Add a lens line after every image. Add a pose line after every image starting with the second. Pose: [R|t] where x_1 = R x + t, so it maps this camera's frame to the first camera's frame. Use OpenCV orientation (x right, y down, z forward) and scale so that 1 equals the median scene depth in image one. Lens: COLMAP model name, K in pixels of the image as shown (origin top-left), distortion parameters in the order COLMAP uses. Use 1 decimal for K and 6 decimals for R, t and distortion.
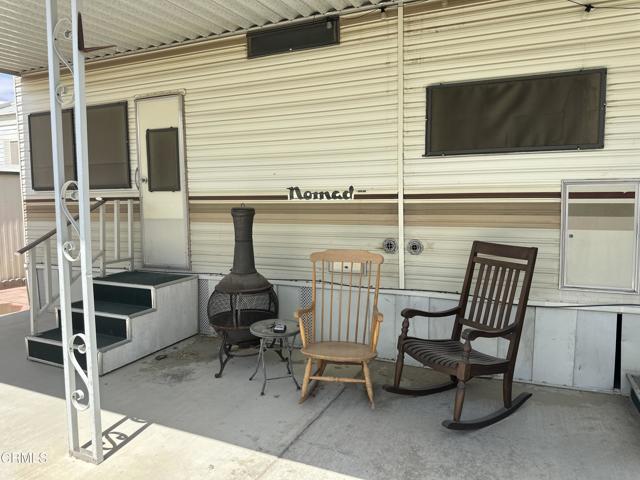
lens RADIAL K [[425.3, 0, 320.0], [0, 425.3, 240.0], [0, 0, 1]] dist [0.070006, -0.090060]
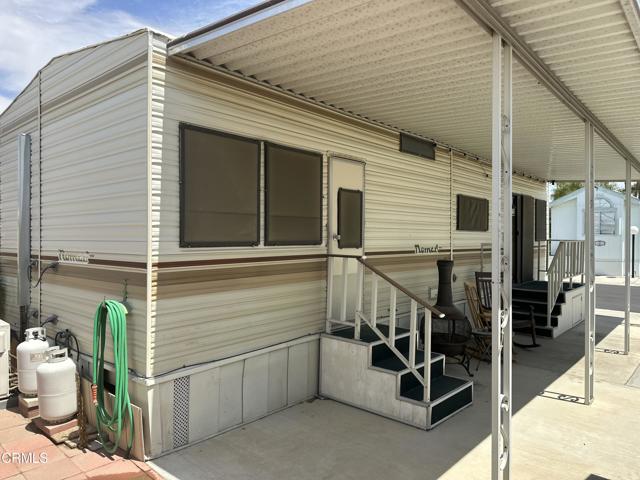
lens RADIAL K [[448.9, 0, 320.0], [0, 448.9, 240.0], [0, 0, 1]] dist [0.087130, -0.001777]
pose [[0.315900, 0.002366, 0.948790, -1.473665], [0.079648, 0.996401, -0.029003, -0.110437], [-0.945444, 0.084731, 0.314575, 0.746618]]
